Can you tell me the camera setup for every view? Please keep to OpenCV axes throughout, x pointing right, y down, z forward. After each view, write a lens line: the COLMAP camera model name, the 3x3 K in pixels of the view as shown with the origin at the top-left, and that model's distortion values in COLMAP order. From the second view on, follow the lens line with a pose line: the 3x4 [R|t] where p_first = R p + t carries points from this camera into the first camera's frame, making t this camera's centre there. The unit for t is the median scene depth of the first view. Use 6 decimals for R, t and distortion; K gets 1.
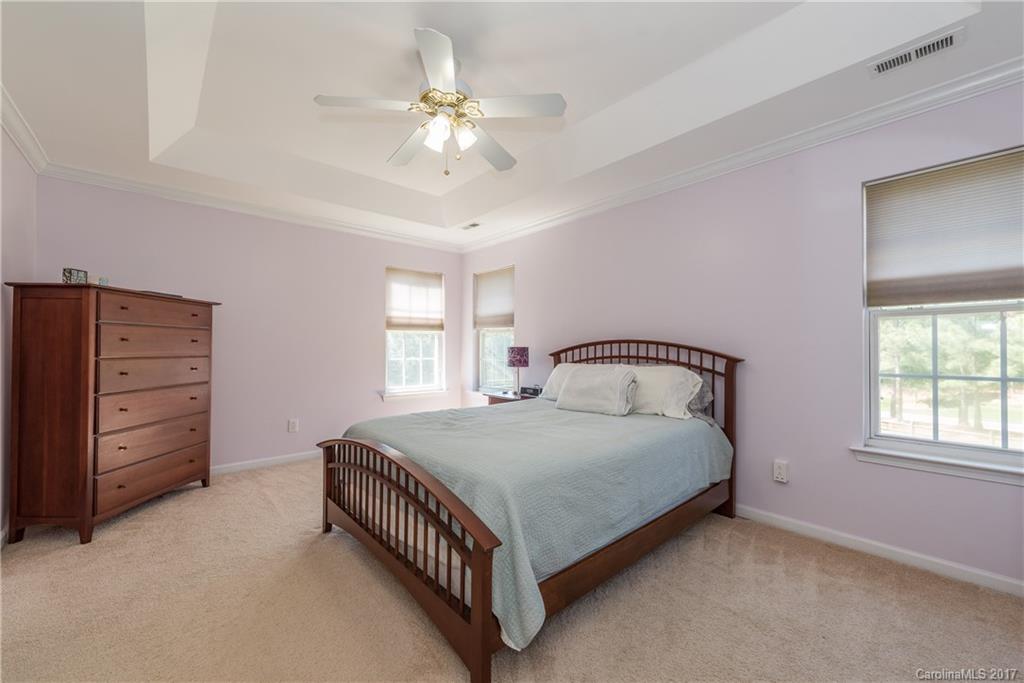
lens RADIAL K [[405.7, 0, 515.9], [0, 405.7, 344.6], [0, 0, 1]] dist [0.000902, -0.000699]
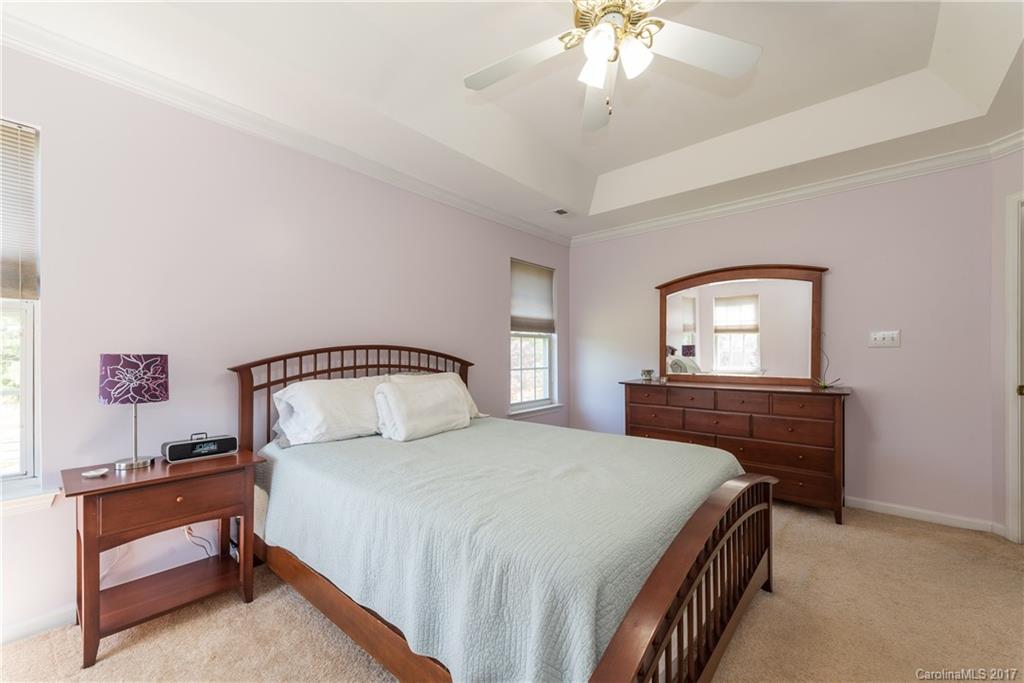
lens RADIAL K [[405.7, 0, 517.1], [0, 405.7, 346.3], [0, 0, 1]] dist [0.000902, -0.000699]
pose [[-0.135043, 0.011186, 0.990777, -0.596933], [-0.012839, 0.999833, -0.013038, -0.002955], [-0.990757, -0.014481, -0.134876, 0.856287]]
